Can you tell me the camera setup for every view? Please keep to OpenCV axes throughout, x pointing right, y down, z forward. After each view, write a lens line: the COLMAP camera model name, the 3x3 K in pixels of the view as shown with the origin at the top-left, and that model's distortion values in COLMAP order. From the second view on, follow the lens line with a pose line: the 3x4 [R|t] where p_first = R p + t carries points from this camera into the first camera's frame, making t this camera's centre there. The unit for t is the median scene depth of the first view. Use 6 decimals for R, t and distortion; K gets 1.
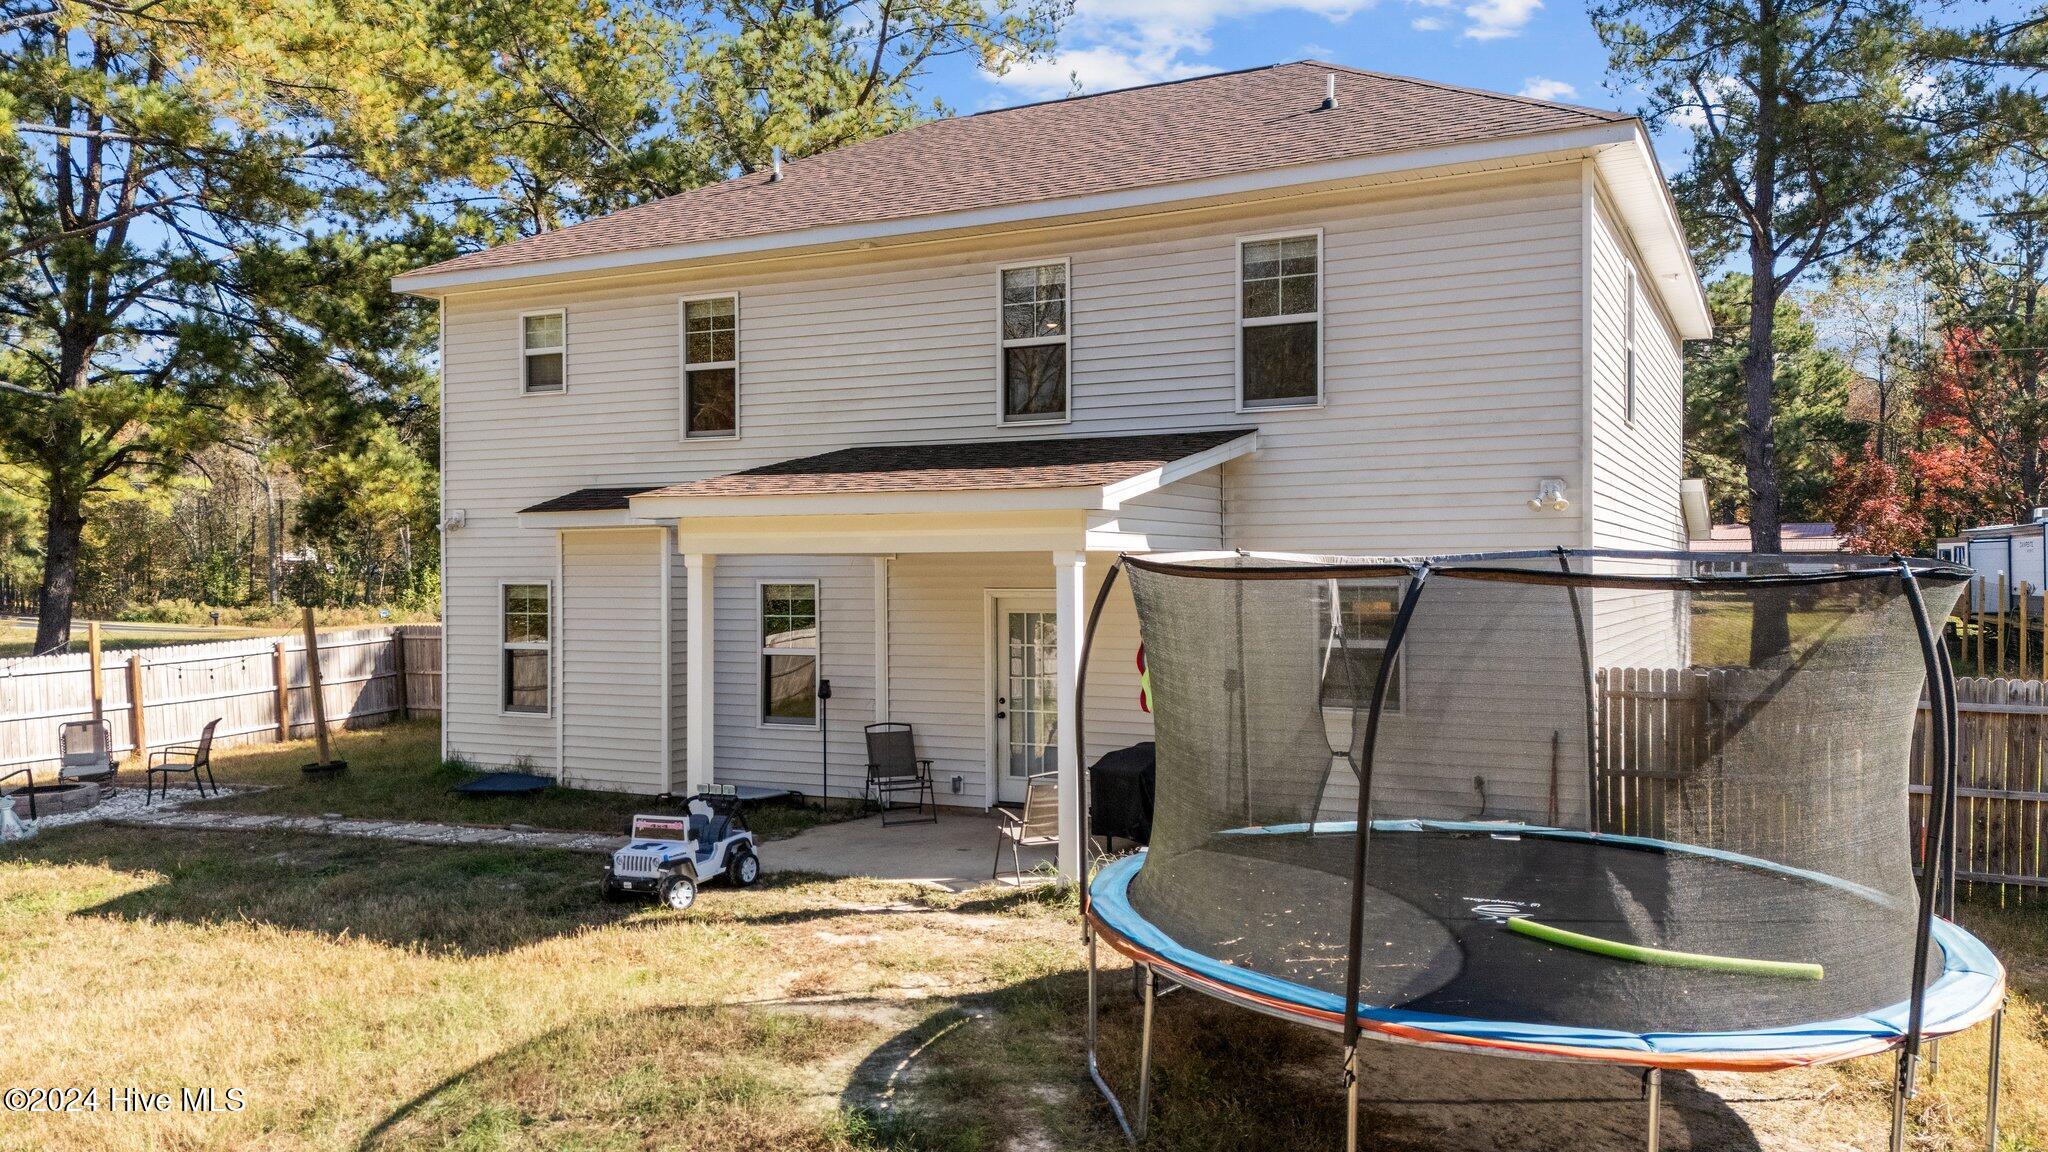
lens RADIAL K [[1400.5, 0, 1067.9], [0, 1400.5, 586.8], [0, 0, 1]] dist [0.033197, -0.009554]
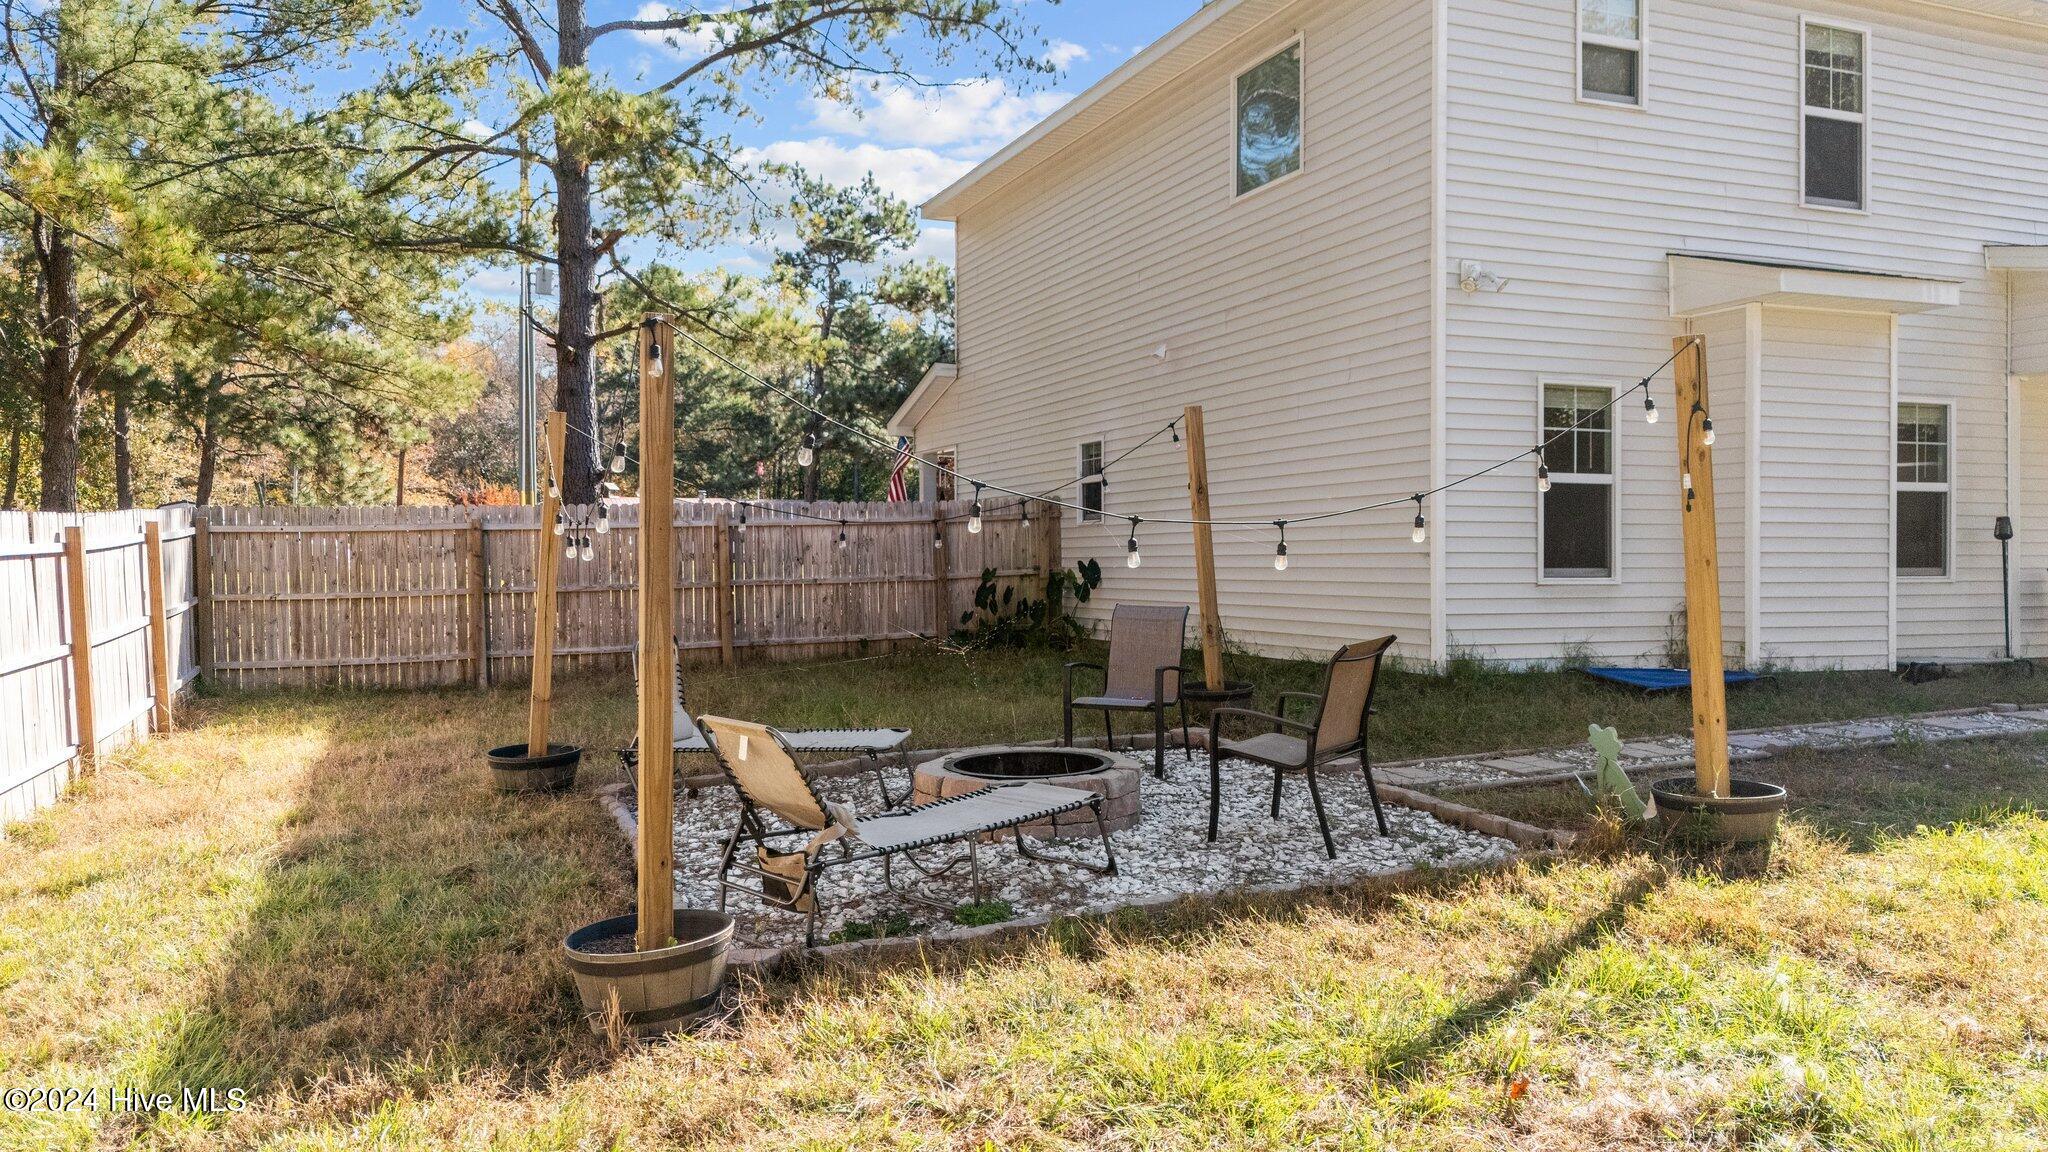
lens RADIAL K [[1531.2, 0, 998.0], [0, 1531.2, 567.5], [0, 0, 1]] dist [0.062866, -0.054328]
pose [[0.691305, 0.000170, 0.722563, -1.324178], [0.002175, 0.999995, -0.002317, 0.102508], [-0.722560, 0.003173, 0.691301, 0.830479]]
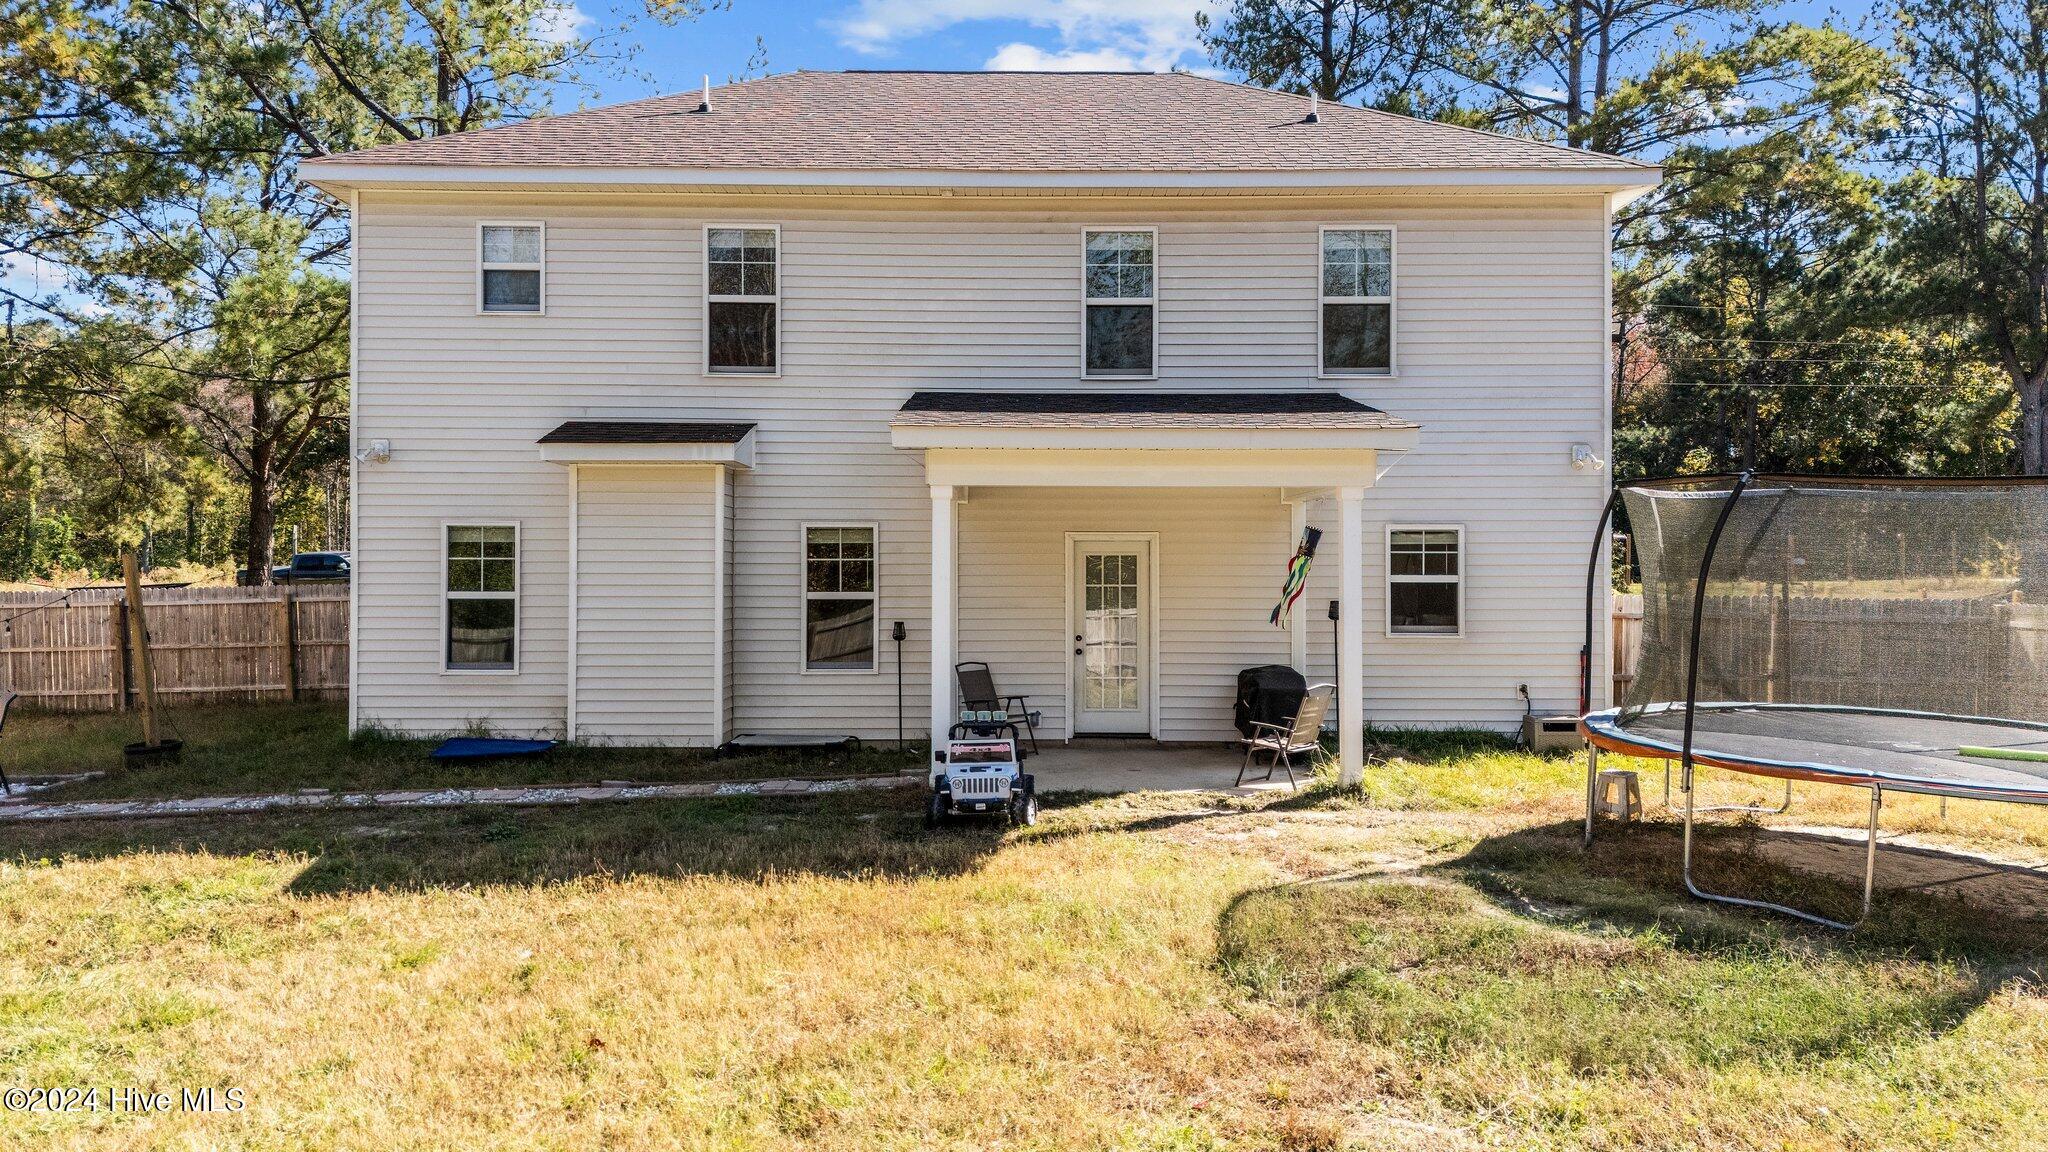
lens RADIAL K [[1400.5, 0, 1031.3], [0, 1400.5, 565.2], [0, 0, 1]] dist [0.033197, -0.009554]
pose [[0.907578, 0.005019, 0.419854, -0.532381], [-0.002044, 0.999970, -0.007535, 0.035031], [-0.419879, 0.005980, 0.907560, 0.054893]]
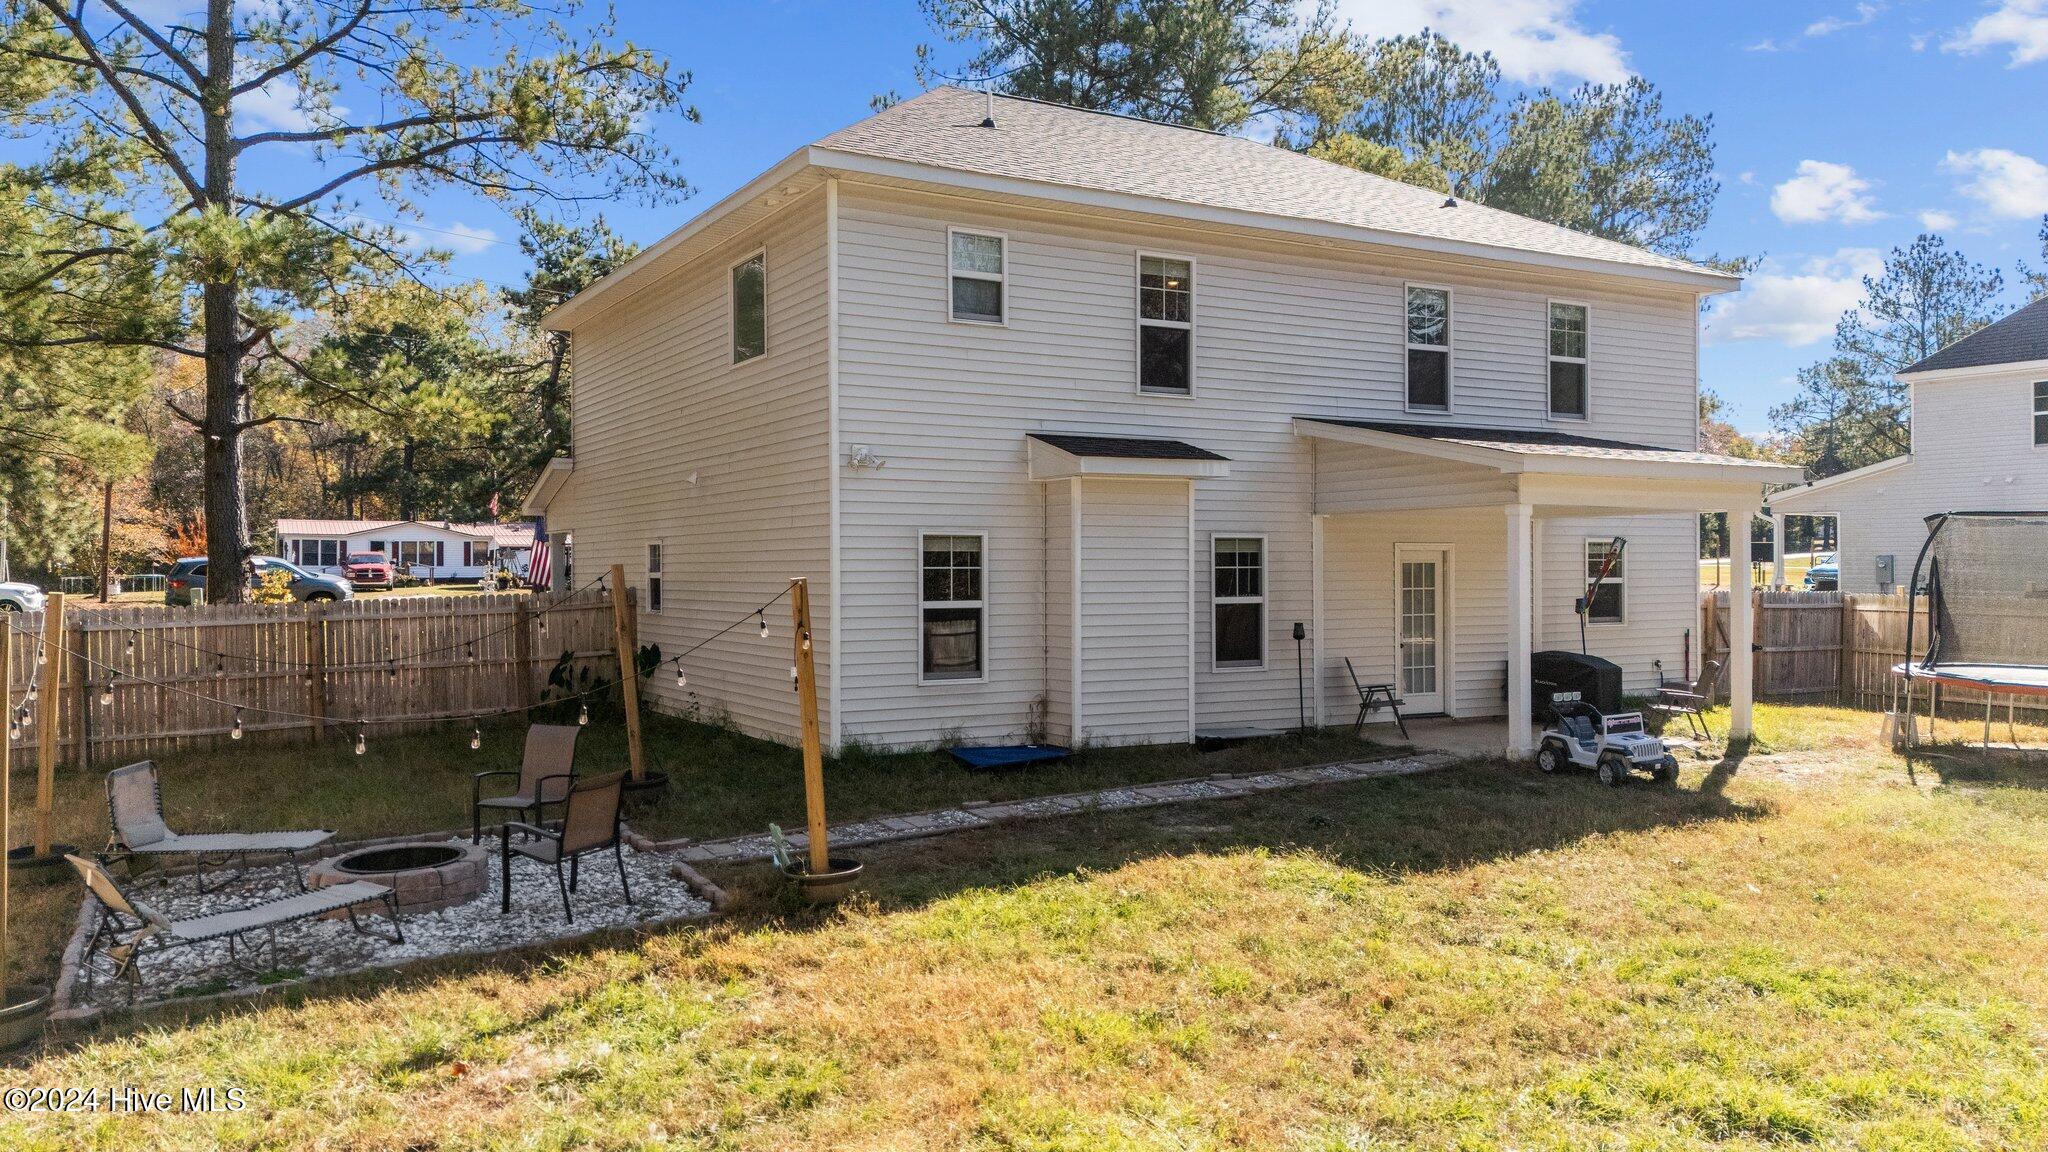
lens RADIAL K [[1531.2, 0, 1019.9], [0, 1531.2, 578.5], [0, 0, 1]] dist [0.062866, -0.054328]
pose [[0.585203, -0.005680, 0.810867, -1.368674], [0.004508, 0.999983, 0.003751, 0.026607], [-0.810874, 0.001460, 0.585219, 0.482031]]
